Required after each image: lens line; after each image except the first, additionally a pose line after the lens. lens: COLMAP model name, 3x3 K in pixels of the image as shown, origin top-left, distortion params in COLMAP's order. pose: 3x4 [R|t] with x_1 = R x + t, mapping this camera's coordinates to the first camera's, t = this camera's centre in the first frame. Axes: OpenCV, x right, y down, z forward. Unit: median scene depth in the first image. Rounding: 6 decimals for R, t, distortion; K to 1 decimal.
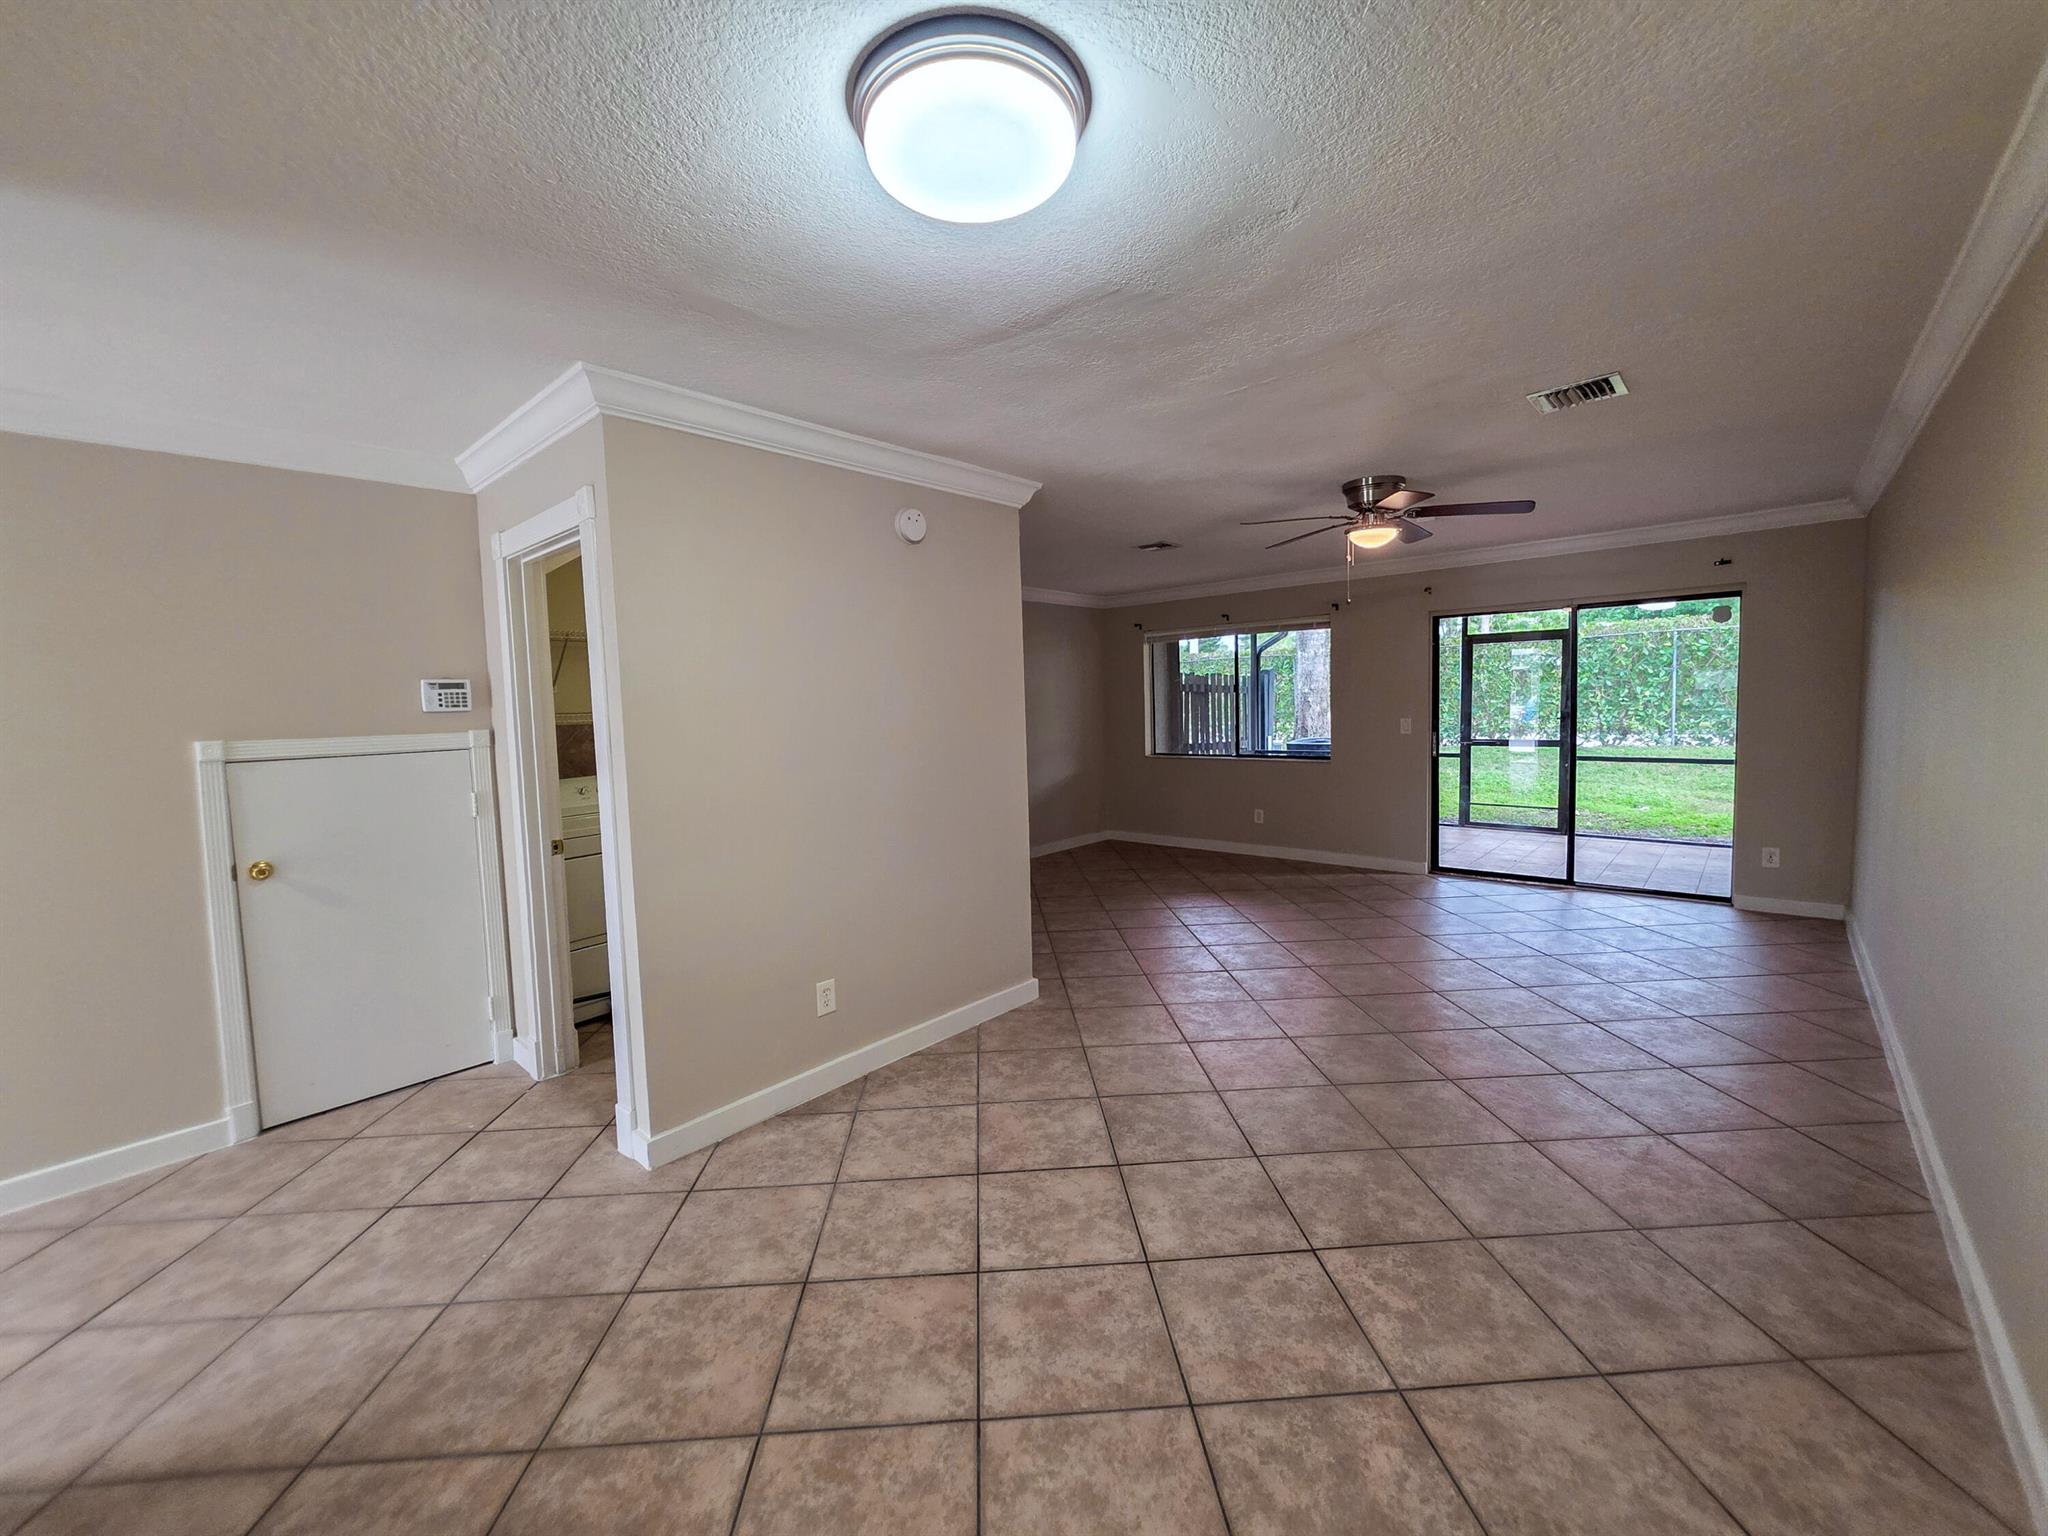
lens RADIAL K [[826.2, 0, 1029.8], [0, 826.2, 757.6], [0, 0, 1]] dist [0.000383, 0.000207]
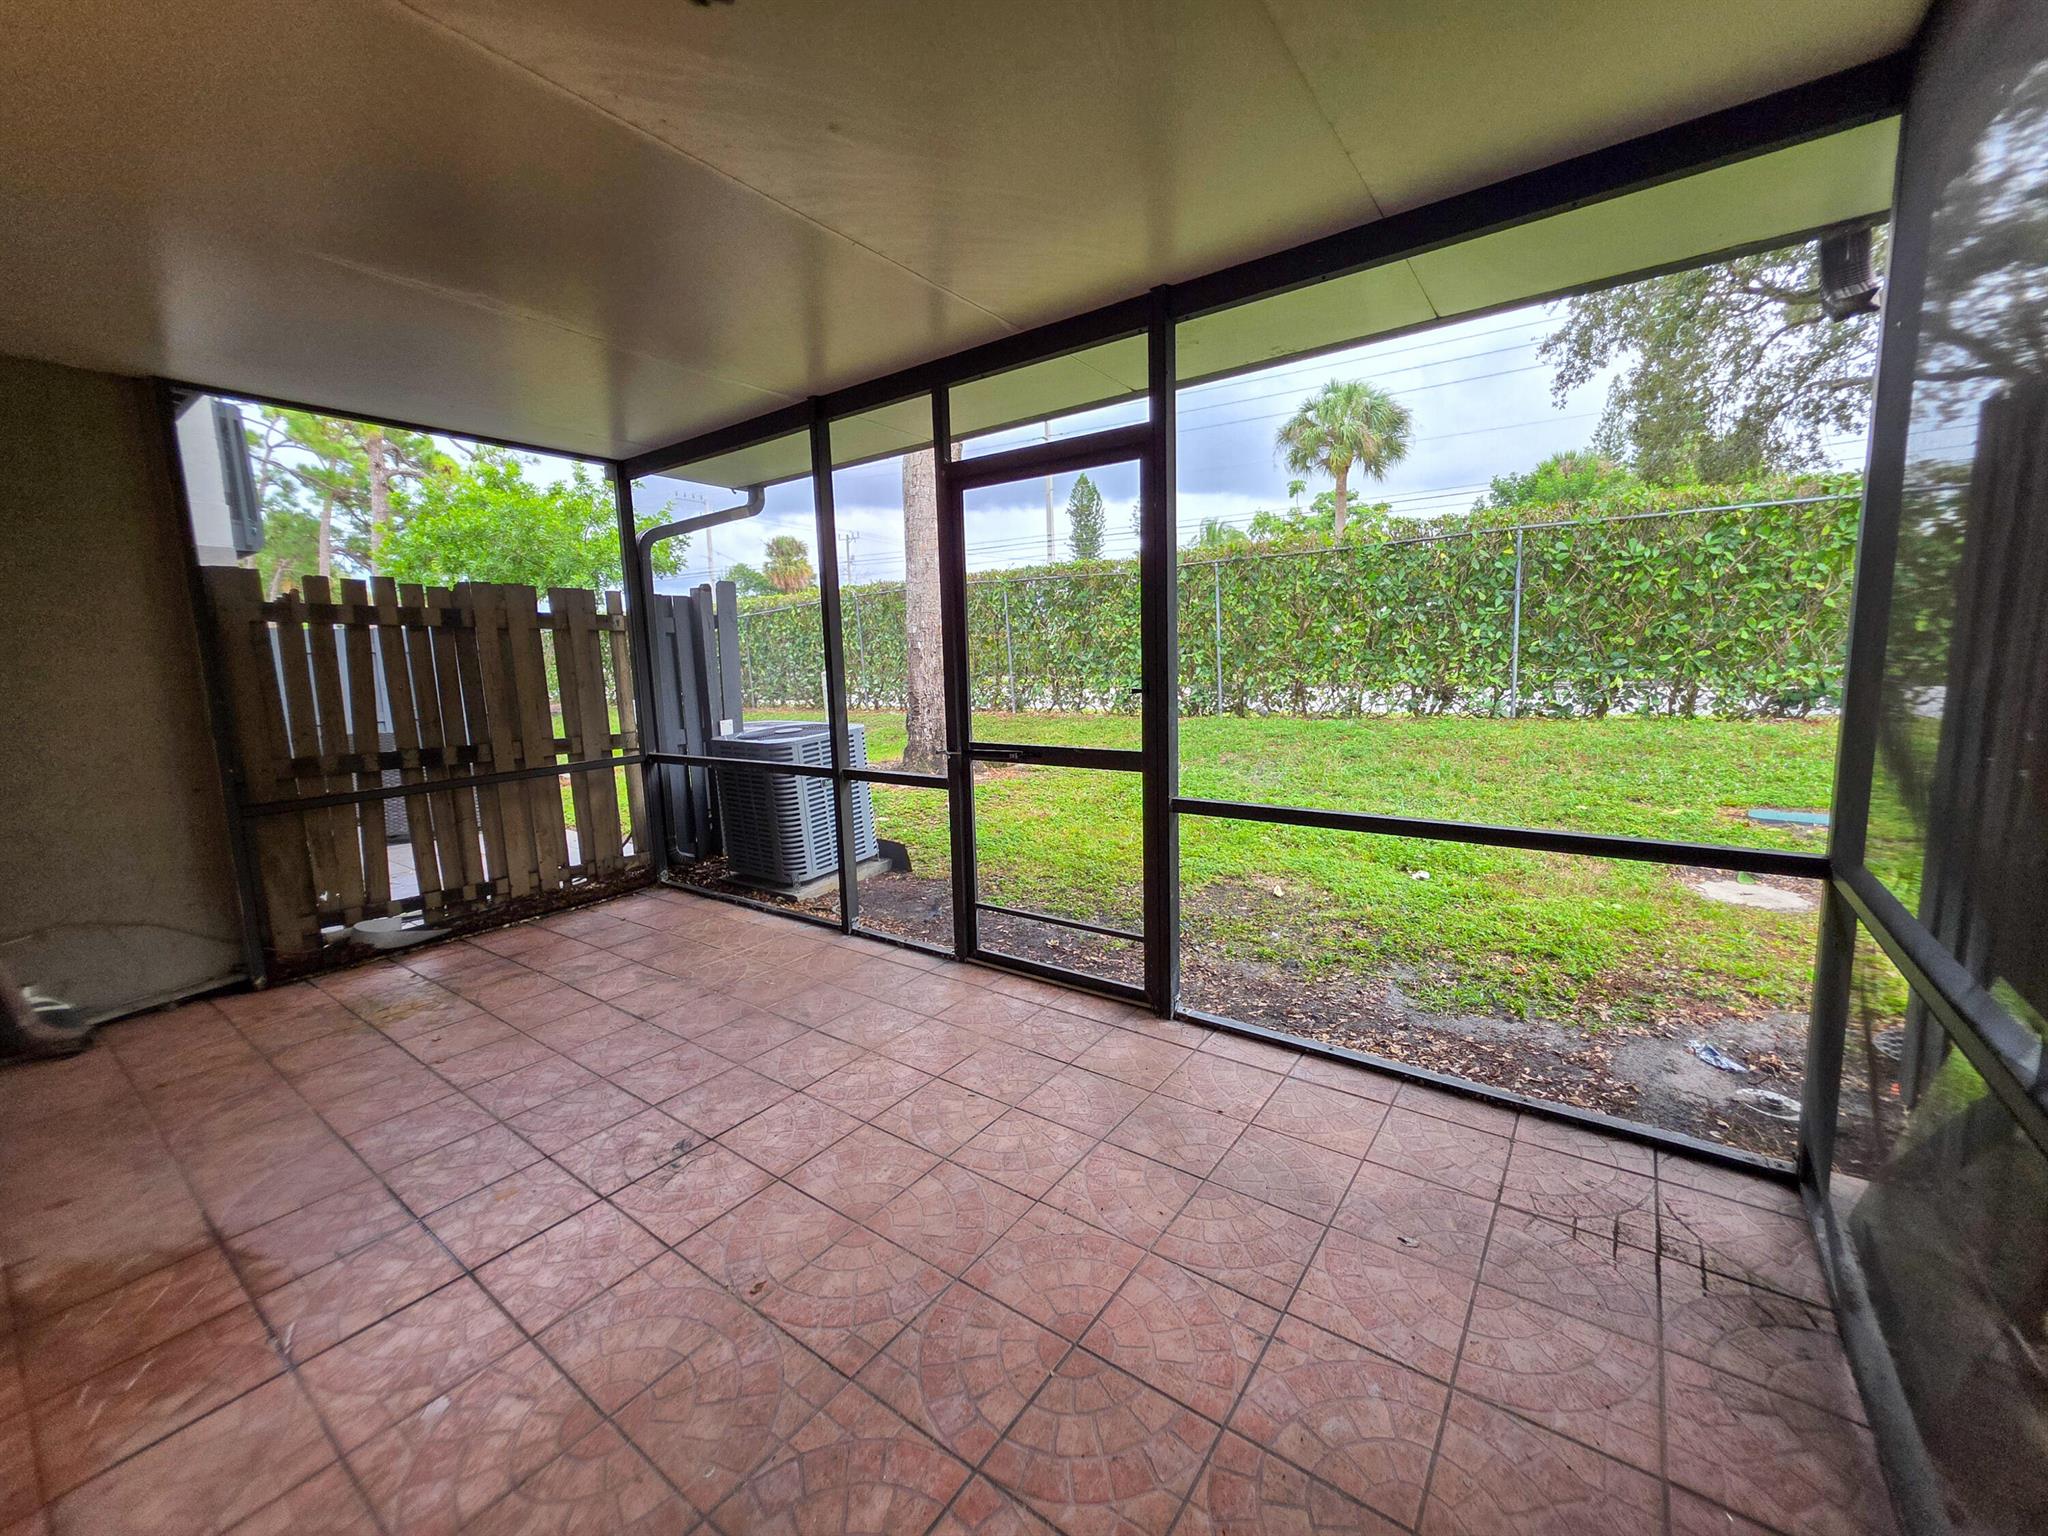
lens RADIAL K [[826.2, 0, 1029.8], [0, 826.2, 757.6], [0, 0, 1]] dist [0.000383, 0.000207]
pose [[0.994889, -0.019116, 0.099150, 0.360644], [0.013713, 0.998398, 0.054886, -0.024163], [-0.100040, -0.053246, 0.993558, 0.425266]]
